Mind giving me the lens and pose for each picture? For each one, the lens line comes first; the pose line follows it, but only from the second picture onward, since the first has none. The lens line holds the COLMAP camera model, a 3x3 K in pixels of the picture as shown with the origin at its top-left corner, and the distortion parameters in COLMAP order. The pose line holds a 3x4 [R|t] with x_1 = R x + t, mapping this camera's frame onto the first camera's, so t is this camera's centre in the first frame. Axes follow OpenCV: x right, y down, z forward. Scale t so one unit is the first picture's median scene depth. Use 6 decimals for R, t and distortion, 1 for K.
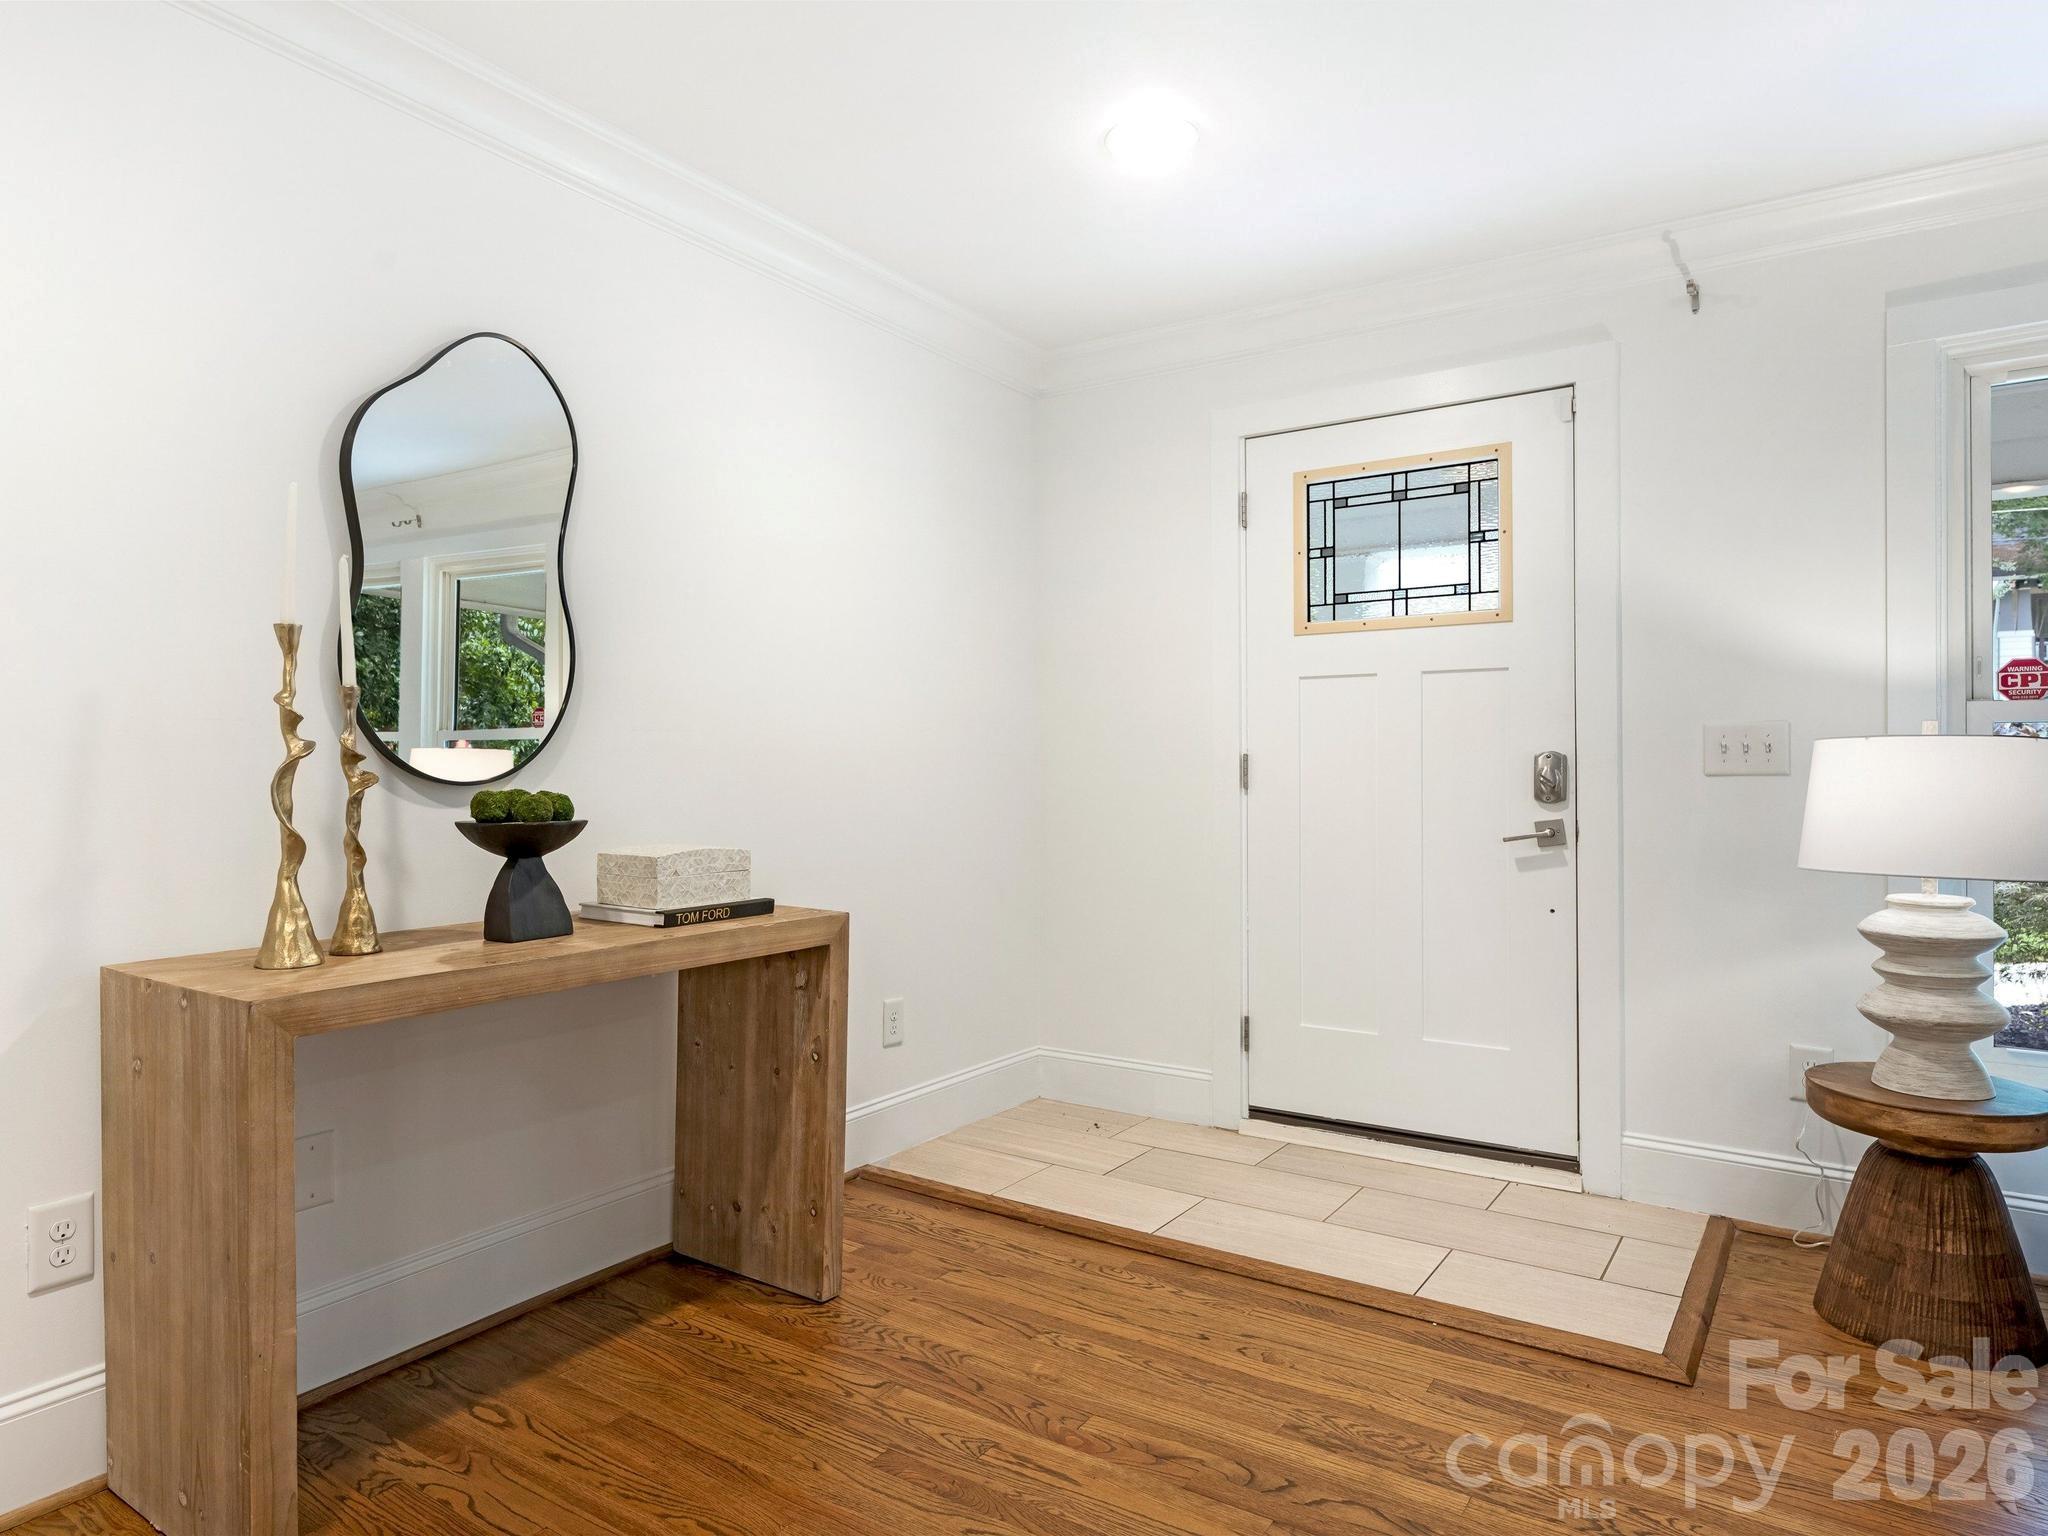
lens RADIAL K [[1229.7, 0, 1008.2], [0, 1229.7, 767.6], [0, 0, 1]] dist [0.005251, 0.000177]
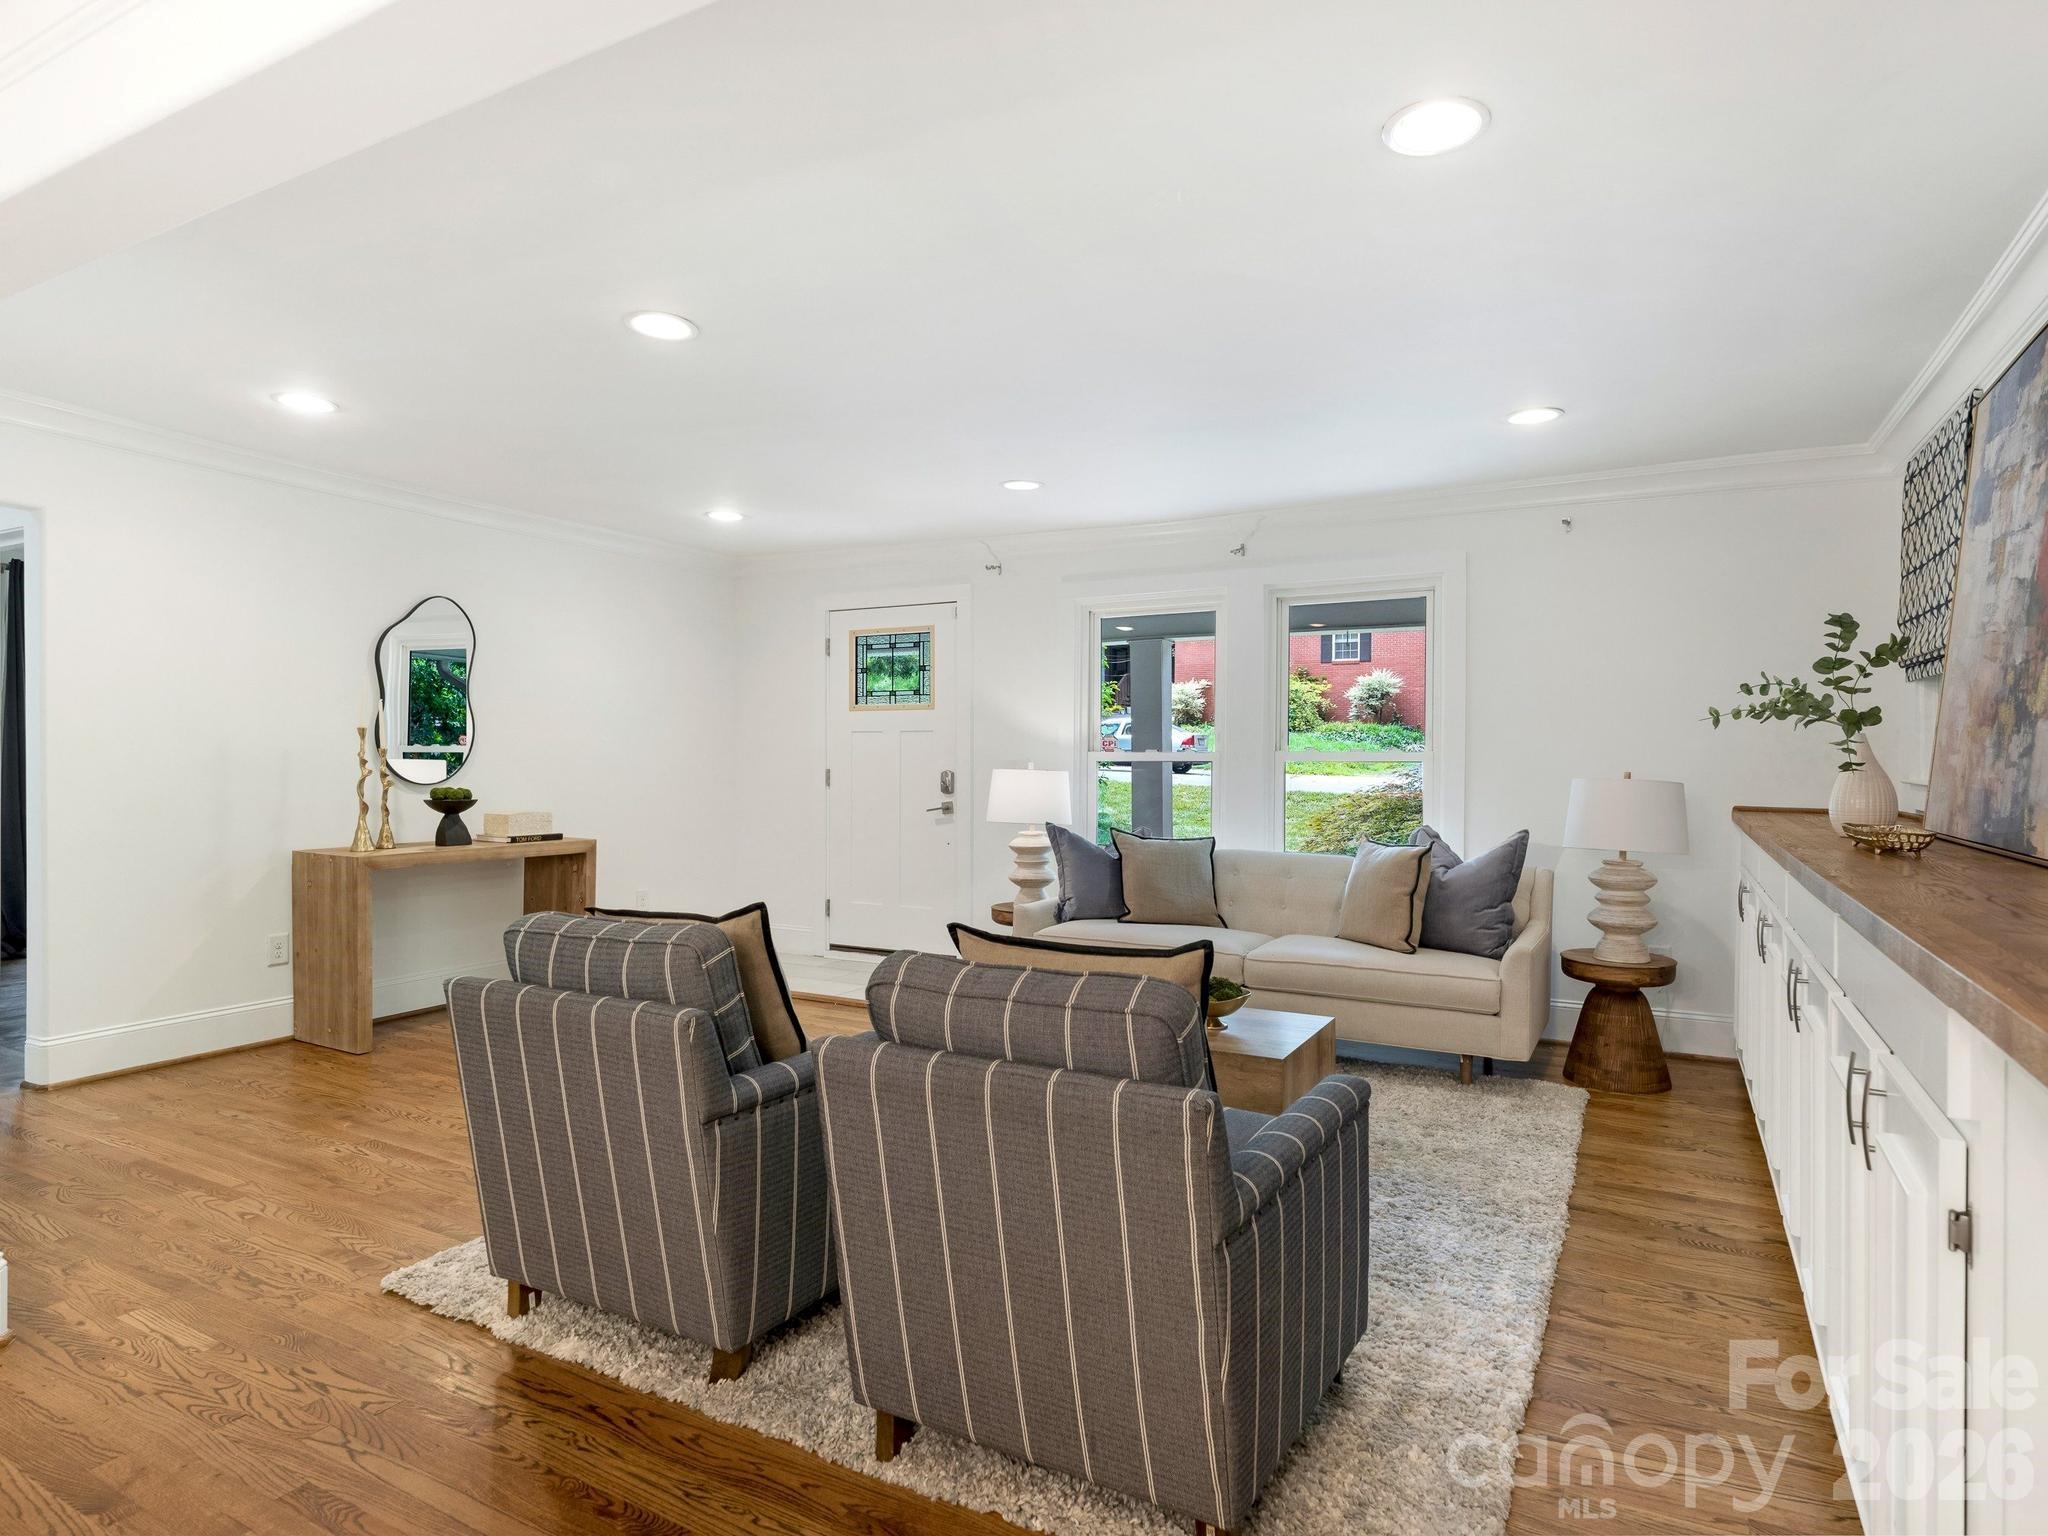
lens RADIAL K [[1138.1, 0, 1035.3], [0, 1138.1, 775.5], [0, 0, 1]] dist [0.002792, 0.000554]
pose [[0.995368, 0.005374, 0.095992, 0.542719], [-0.006771, 0.999876, 0.014230, -0.044678], [-0.095903, -0.014814, 0.995280, -1.360417]]
